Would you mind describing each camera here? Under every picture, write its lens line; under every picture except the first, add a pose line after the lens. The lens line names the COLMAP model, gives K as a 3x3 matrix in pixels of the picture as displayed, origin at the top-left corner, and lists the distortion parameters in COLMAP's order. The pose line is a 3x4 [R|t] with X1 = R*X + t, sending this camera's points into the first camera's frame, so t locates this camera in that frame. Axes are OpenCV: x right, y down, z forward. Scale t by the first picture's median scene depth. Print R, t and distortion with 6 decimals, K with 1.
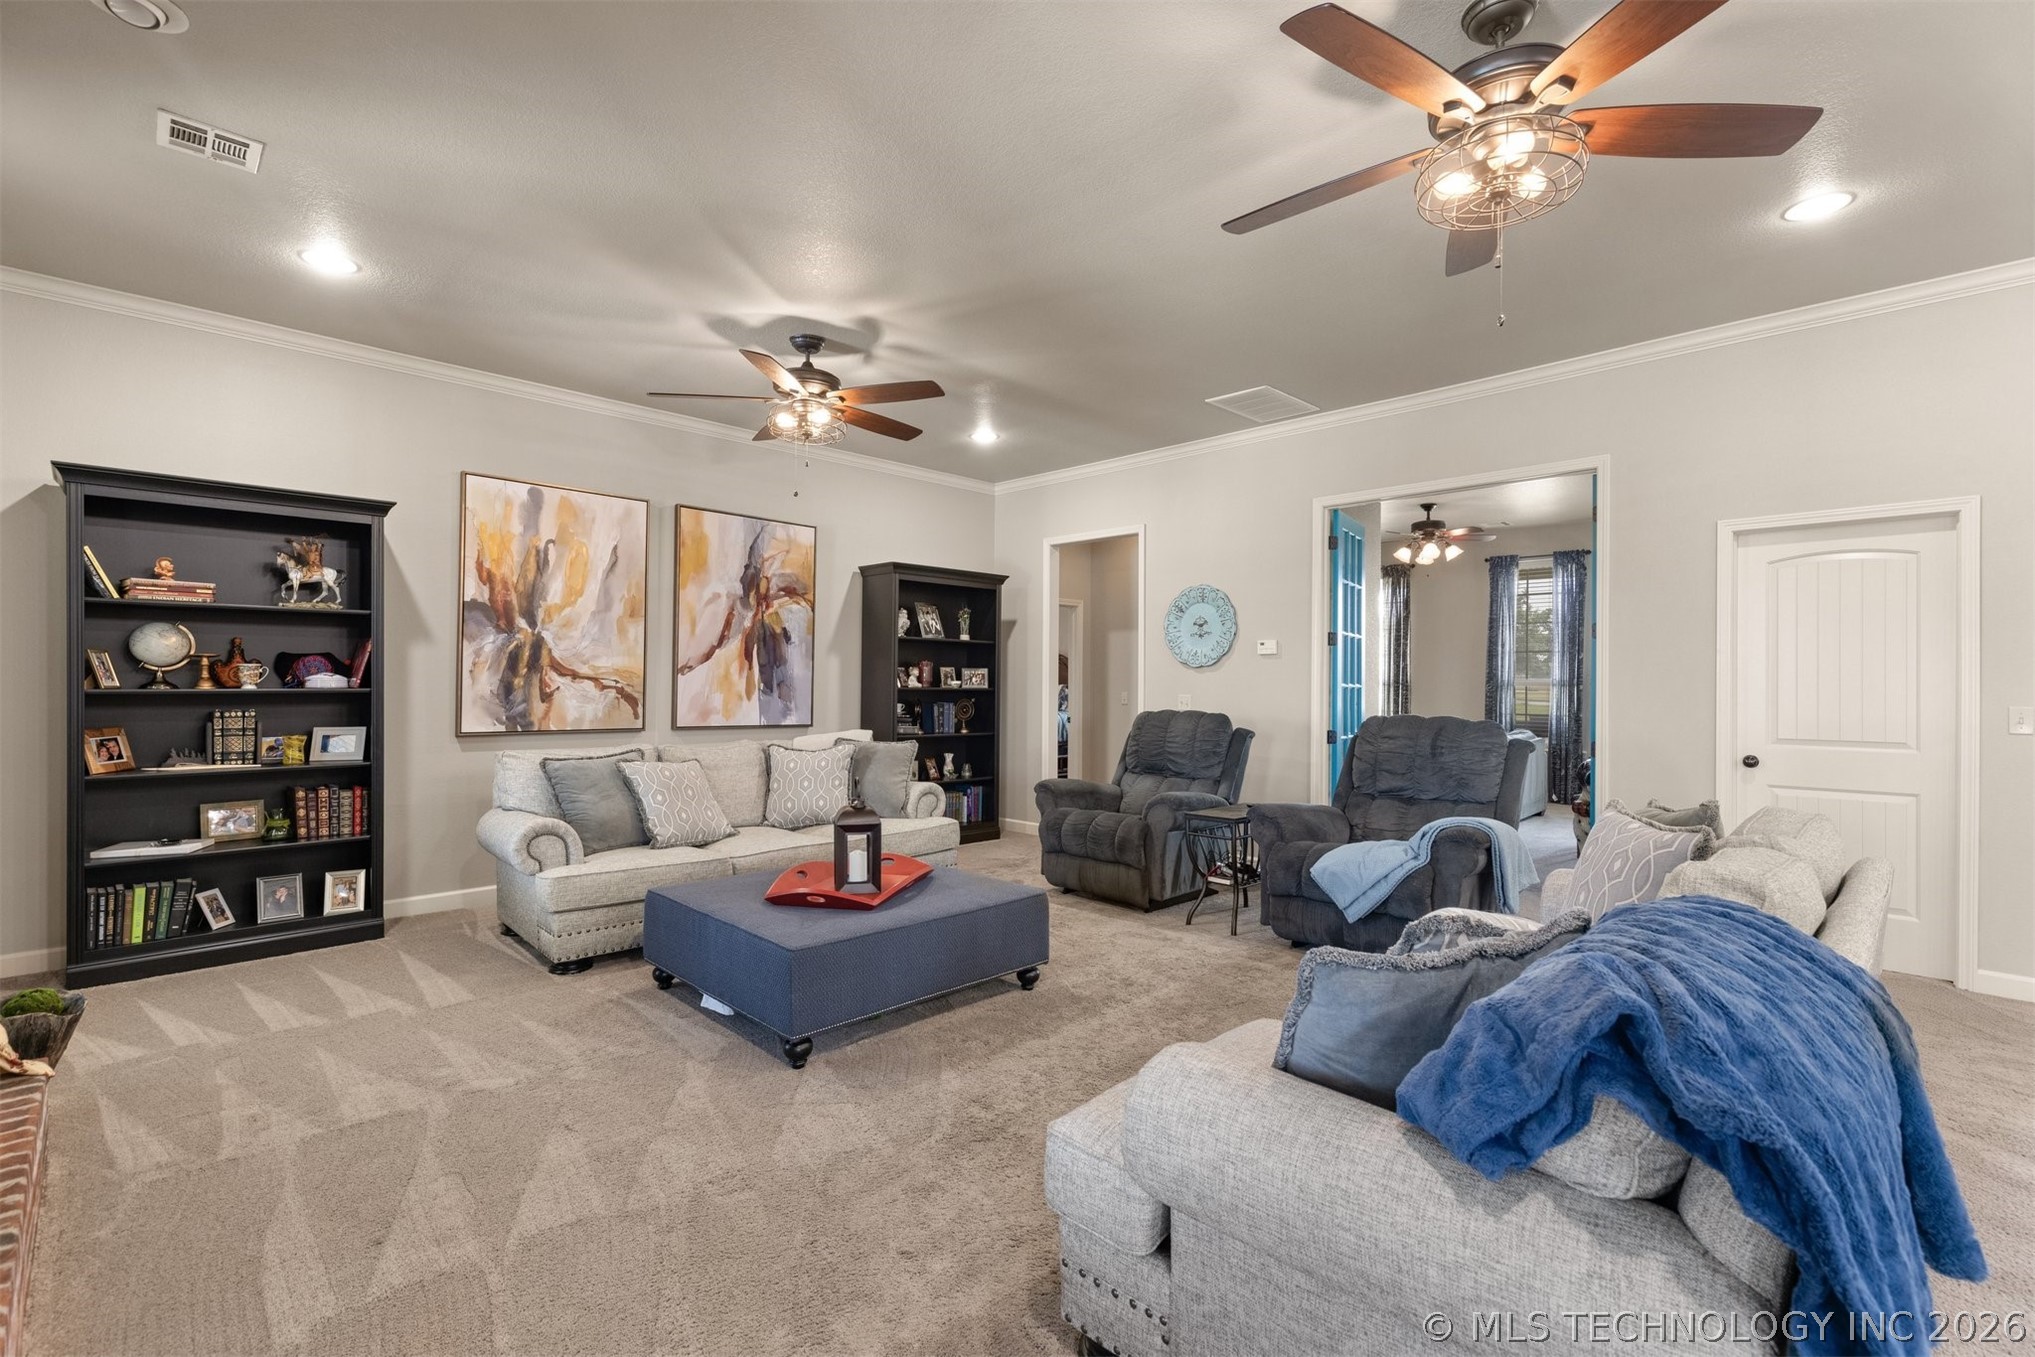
lens RADIAL K [[915.0, 0, 1014.8], [0, 915.0, 685.6], [0, 0, 1]] dist [0.003425, -0.001991]
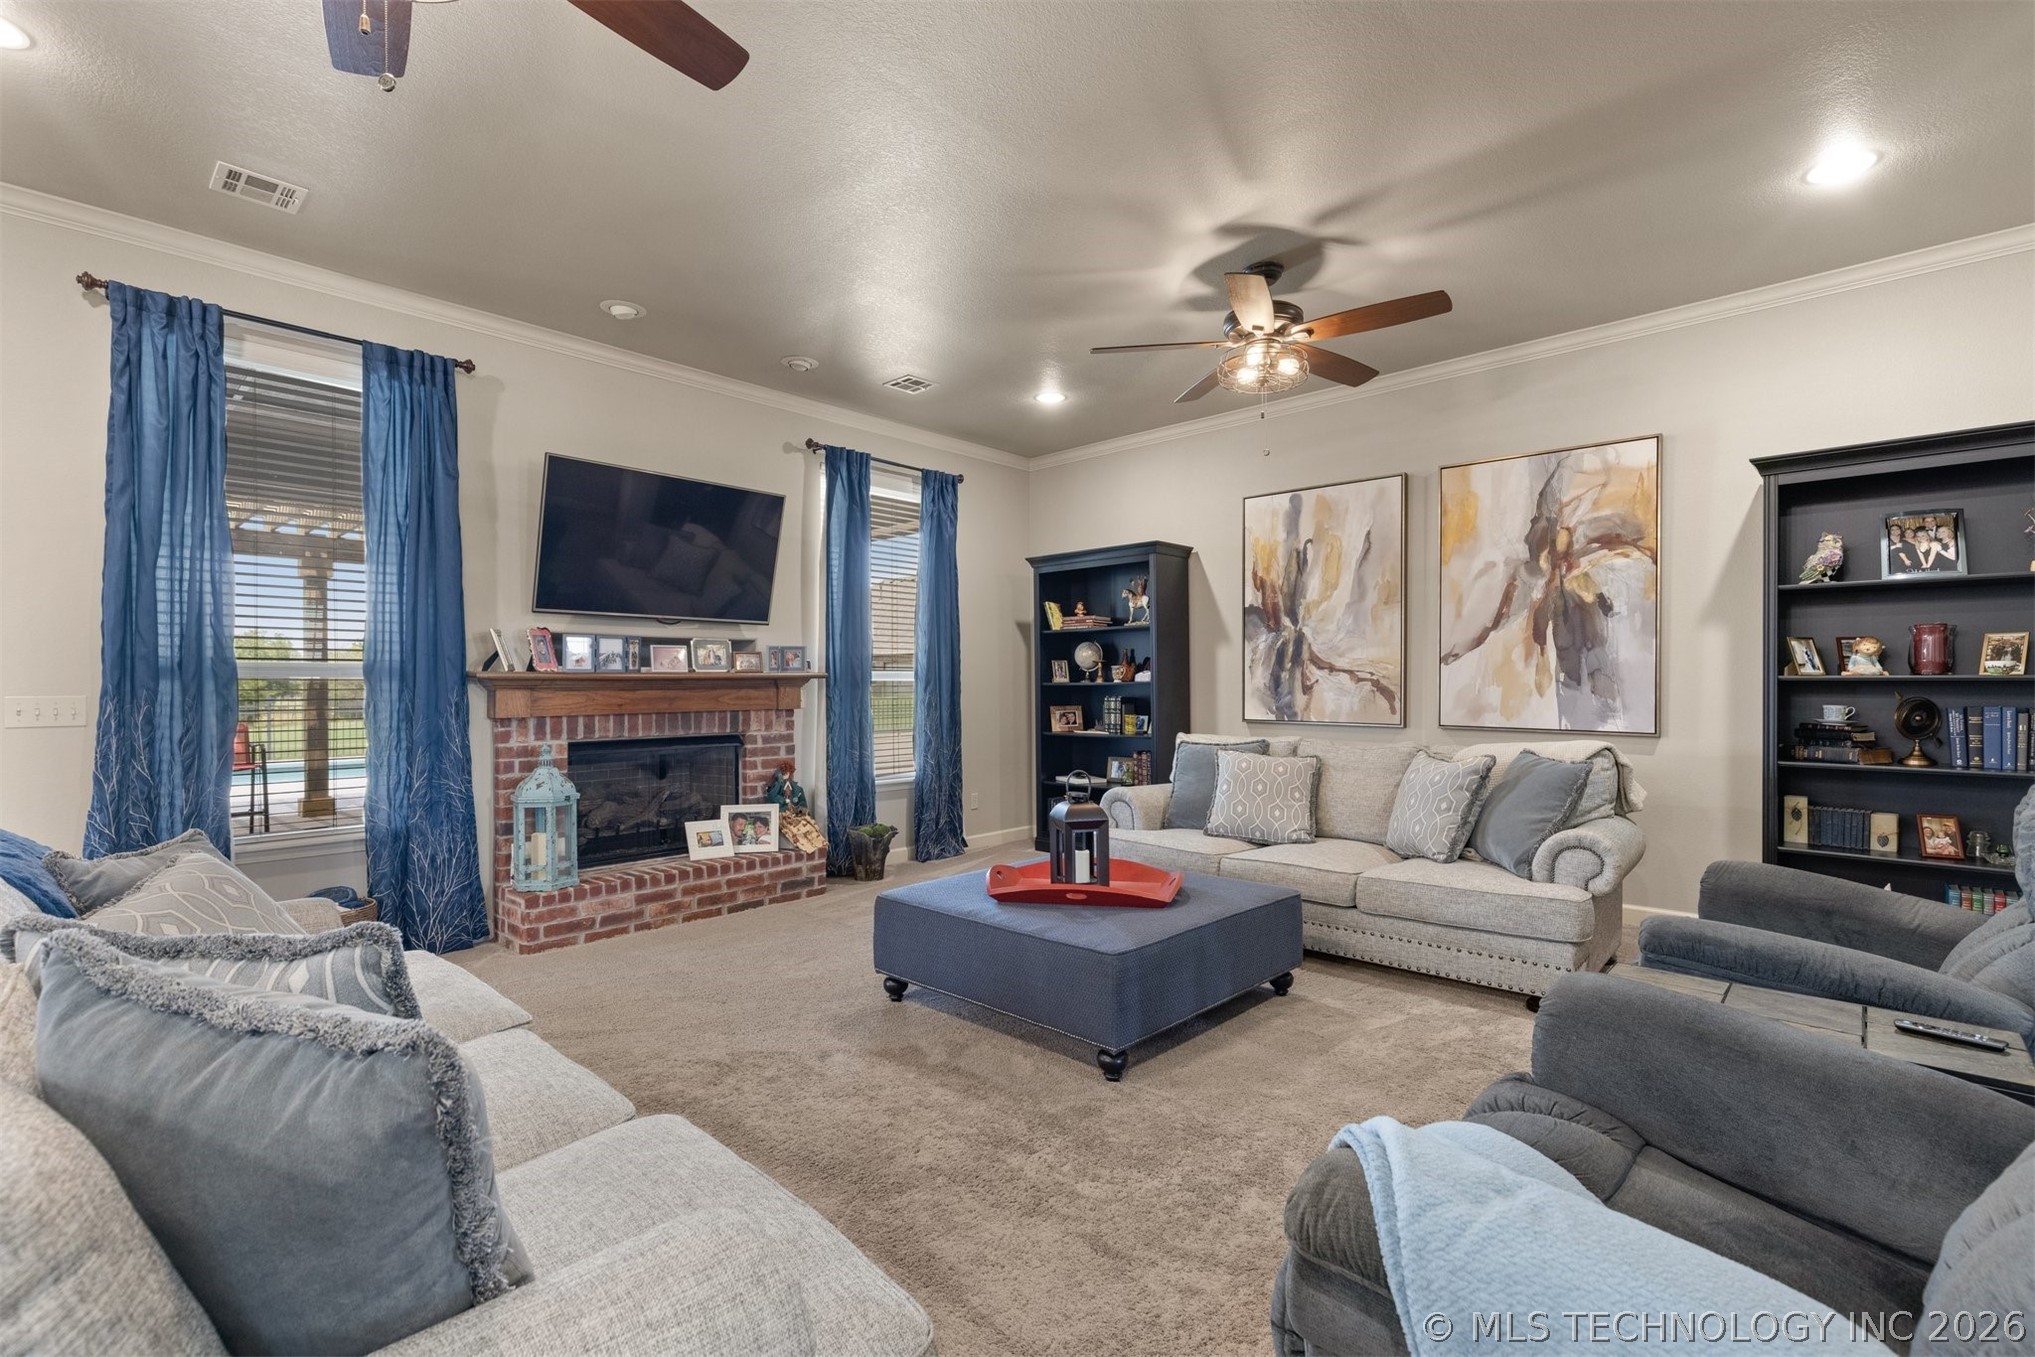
lens RADIAL K [[915.0, 0, 1016.6], [0, 915.0, 676.9], [0, 0, 1]] dist [0.003425, -0.001991]
pose [[0.030231, -0.018360, -0.999374, 0.501044], [-0.001251, 0.999830, -0.018406, 0.016678], [0.999542, 0.001806, 0.030203, 0.601875]]
